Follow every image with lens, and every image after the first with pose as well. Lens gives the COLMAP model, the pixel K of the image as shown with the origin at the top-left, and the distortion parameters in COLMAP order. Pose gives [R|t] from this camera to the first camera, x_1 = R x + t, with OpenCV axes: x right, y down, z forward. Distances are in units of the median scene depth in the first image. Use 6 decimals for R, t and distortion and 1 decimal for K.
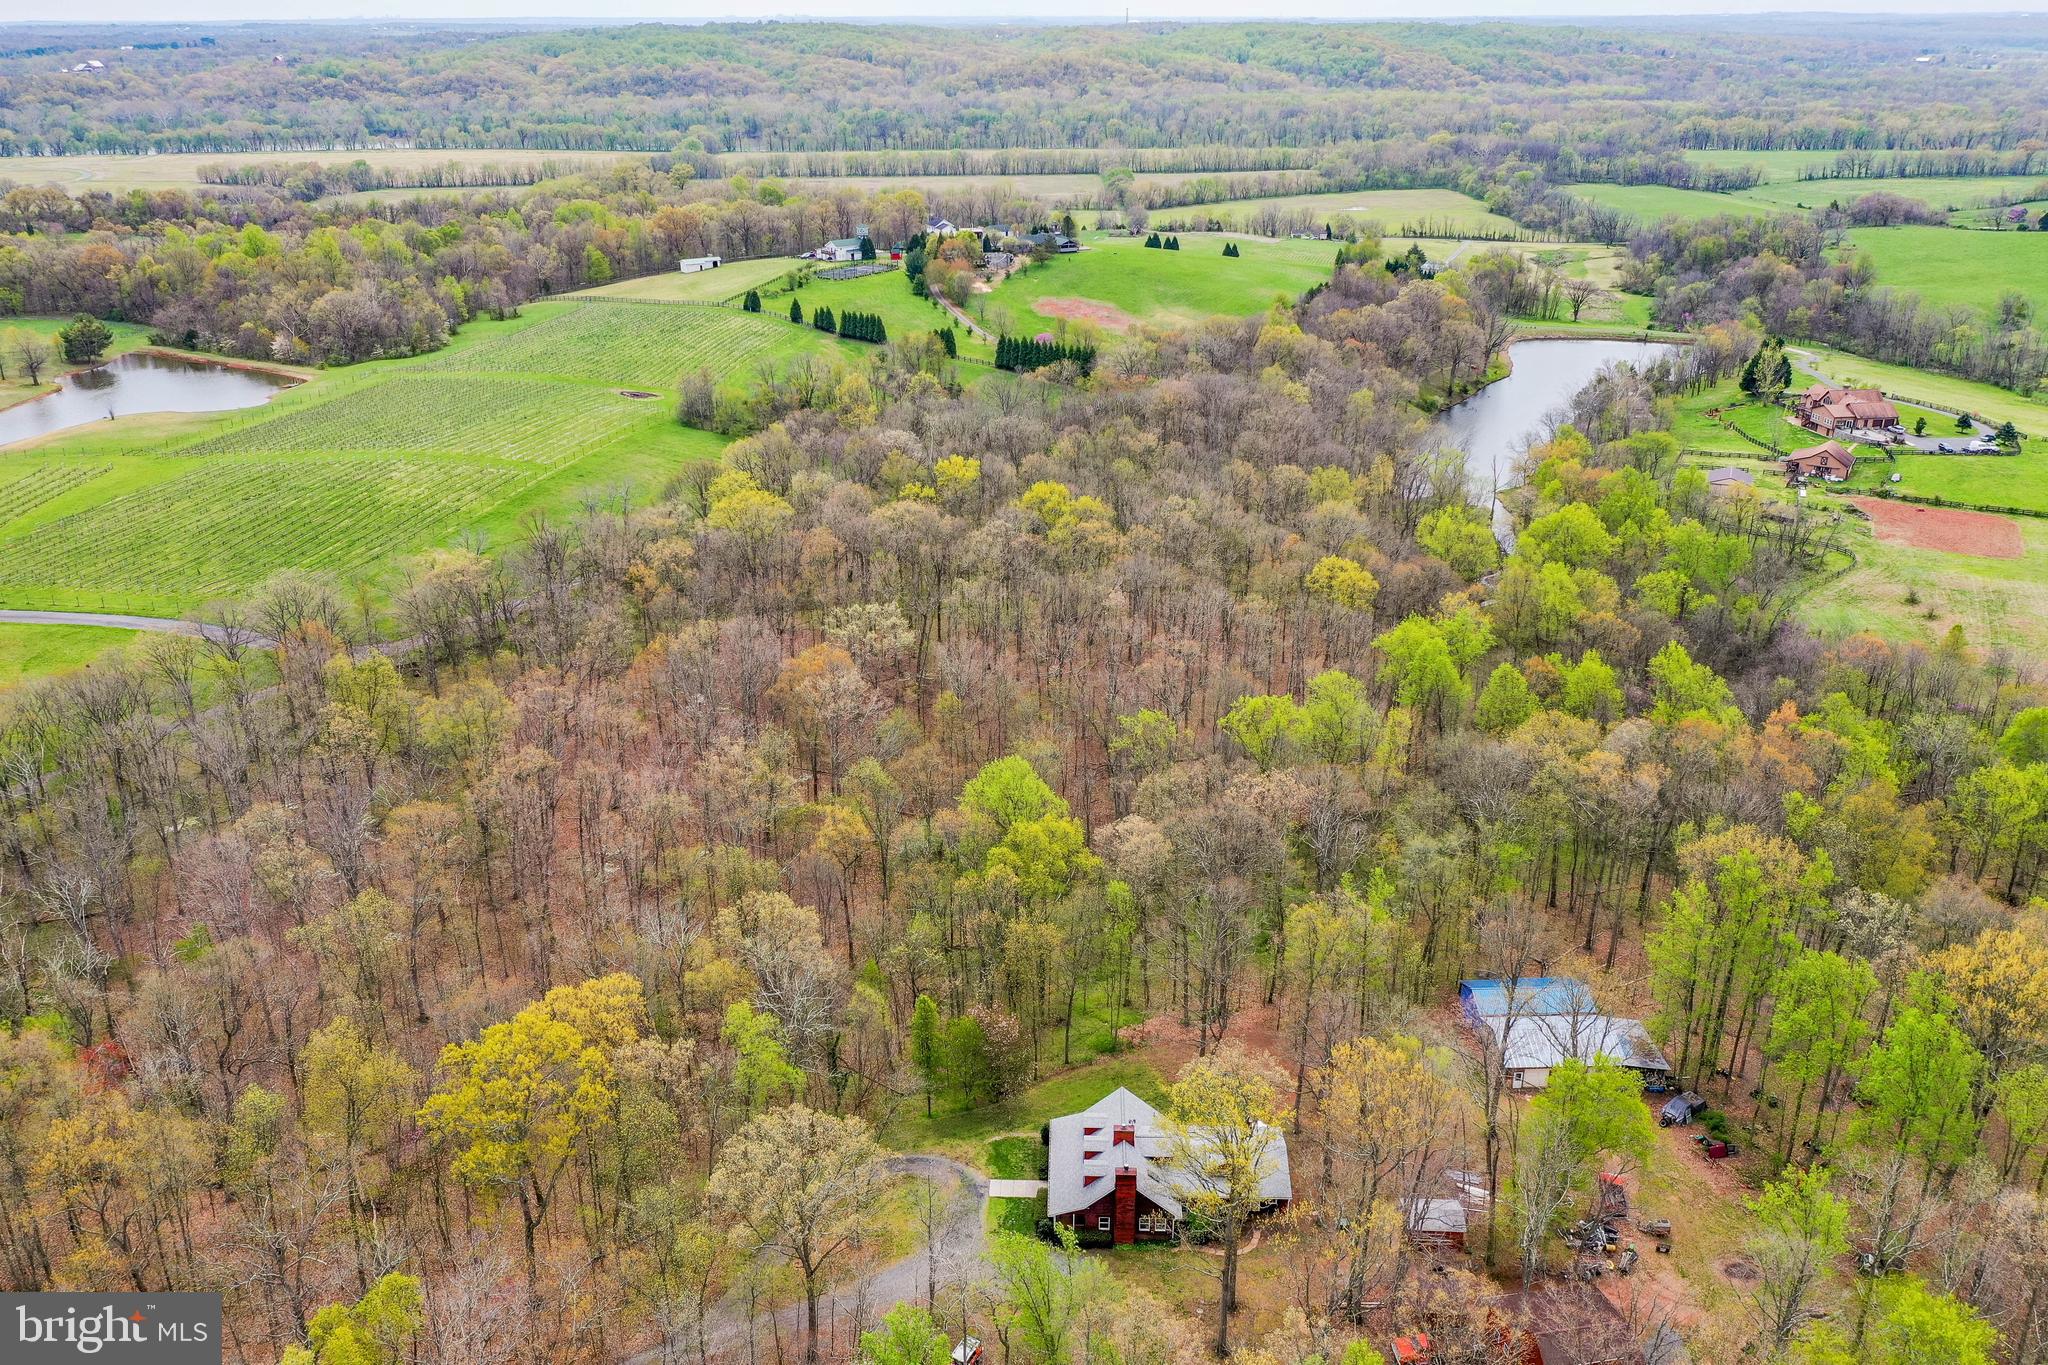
lens RADIAL K [[1618.6, 0, 1024.0], [0, 1618.6, 682.5], [0, 0, 1]] dist [-0.008339, -0.005035]
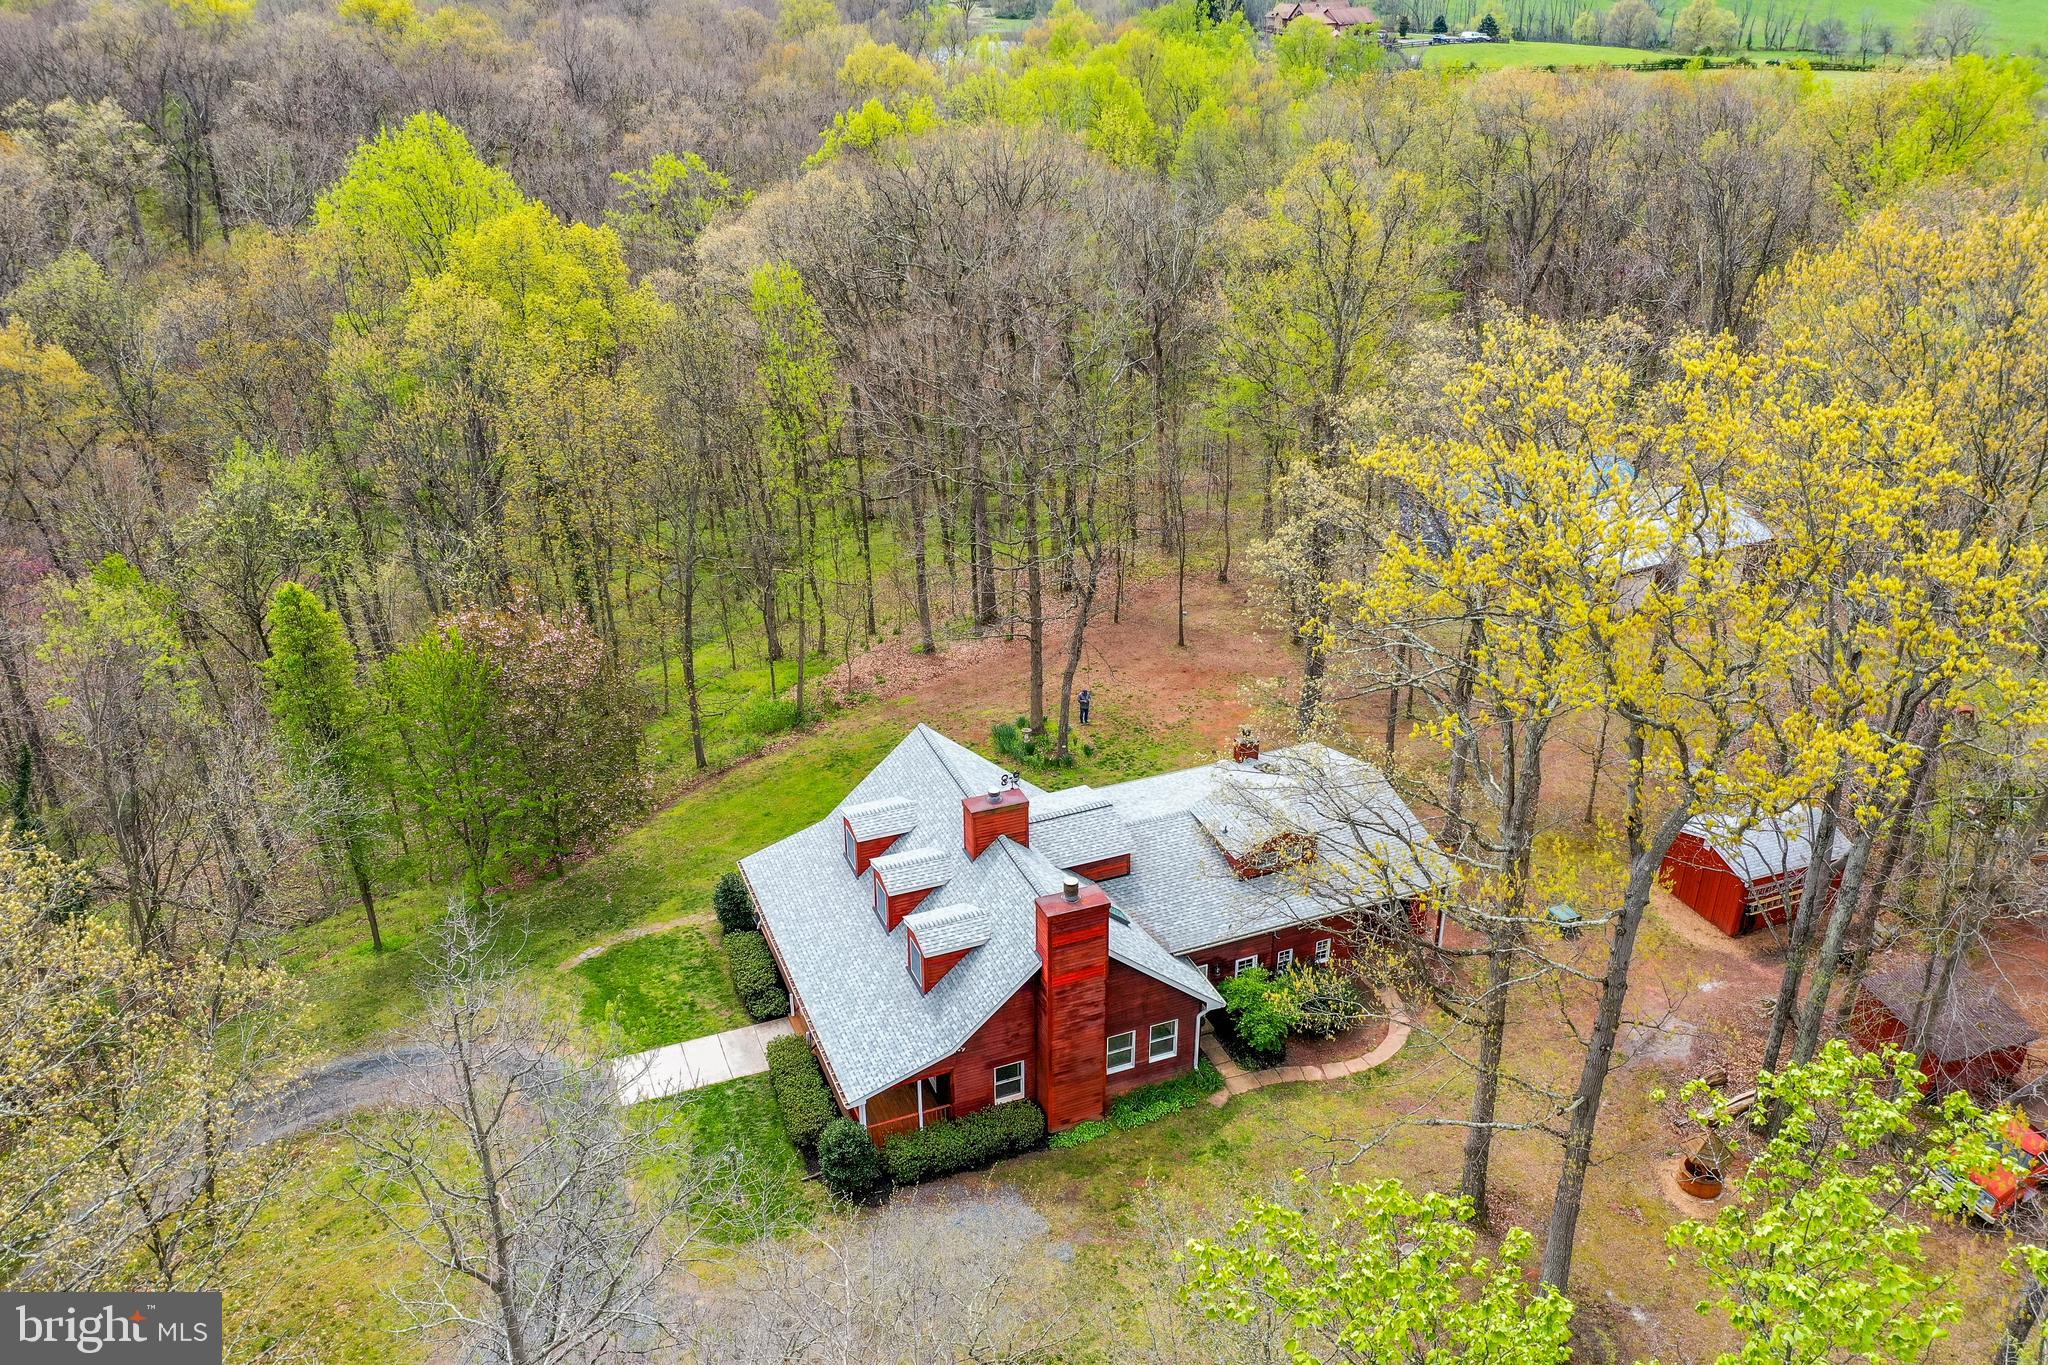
lens RADIAL K [[1618.6, 0, 1024.0], [0, 1618.6, 682.5], [0, 0, 1]] dist [-0.008339, -0.005035]
pose [[0.917341, -0.183280, 0.353403, -0.047070], [0.159584, 0.982570, 0.095335, 0.217652], [-0.364716, -0.031057, 0.930601, 0.676748]]
